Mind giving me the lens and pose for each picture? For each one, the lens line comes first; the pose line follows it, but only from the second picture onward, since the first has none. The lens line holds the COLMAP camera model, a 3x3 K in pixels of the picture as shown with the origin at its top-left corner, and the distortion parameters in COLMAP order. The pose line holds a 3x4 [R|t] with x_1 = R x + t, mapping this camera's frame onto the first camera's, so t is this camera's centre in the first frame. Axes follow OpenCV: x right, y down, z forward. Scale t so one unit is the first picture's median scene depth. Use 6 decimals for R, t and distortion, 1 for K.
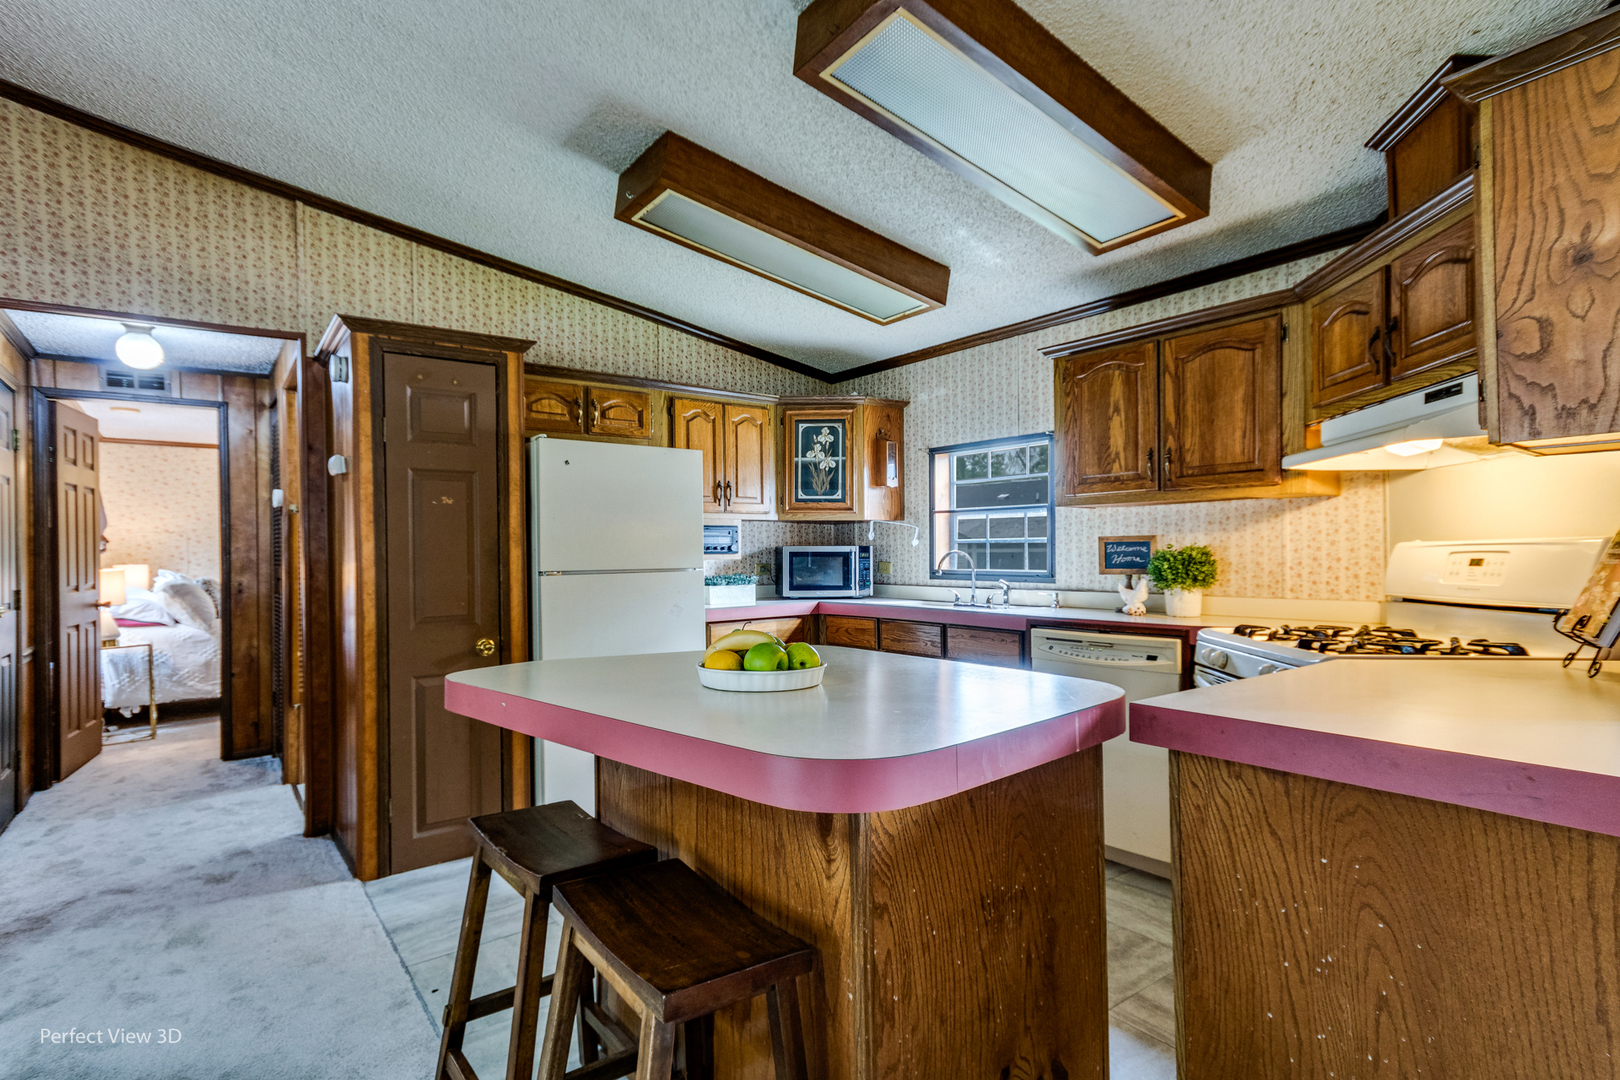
lens RADIAL K [[802.9, 0, 797.4], [0, 802.9, 554.3], [0, 0, 1]] dist [0.004104, 0.013416]
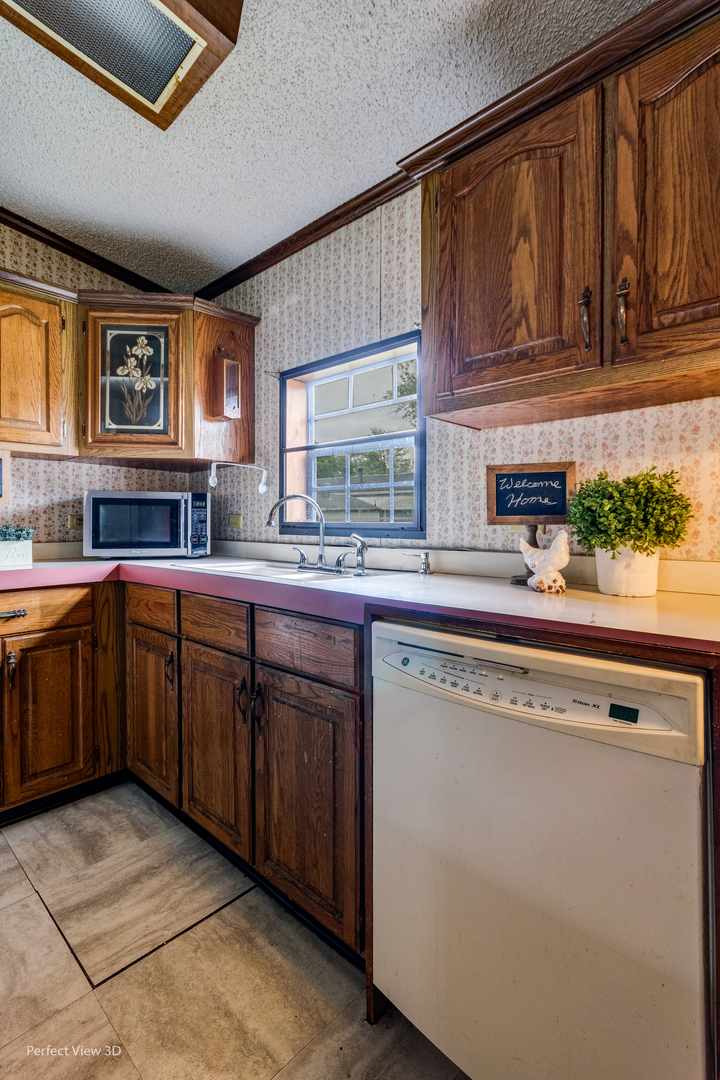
lens RADIAL K [[516.9, 0, 367.5], [0, 516.9, 522.0], [0, 0, 1]] dist [0.011767, 0.000165]
pose [[0.985587, 0.007446, 0.169007, 0.198030], [-0.007174, 0.999972, -0.002221, 0.022951], [-0.169019, 0.000977, 0.985612, 0.570822]]
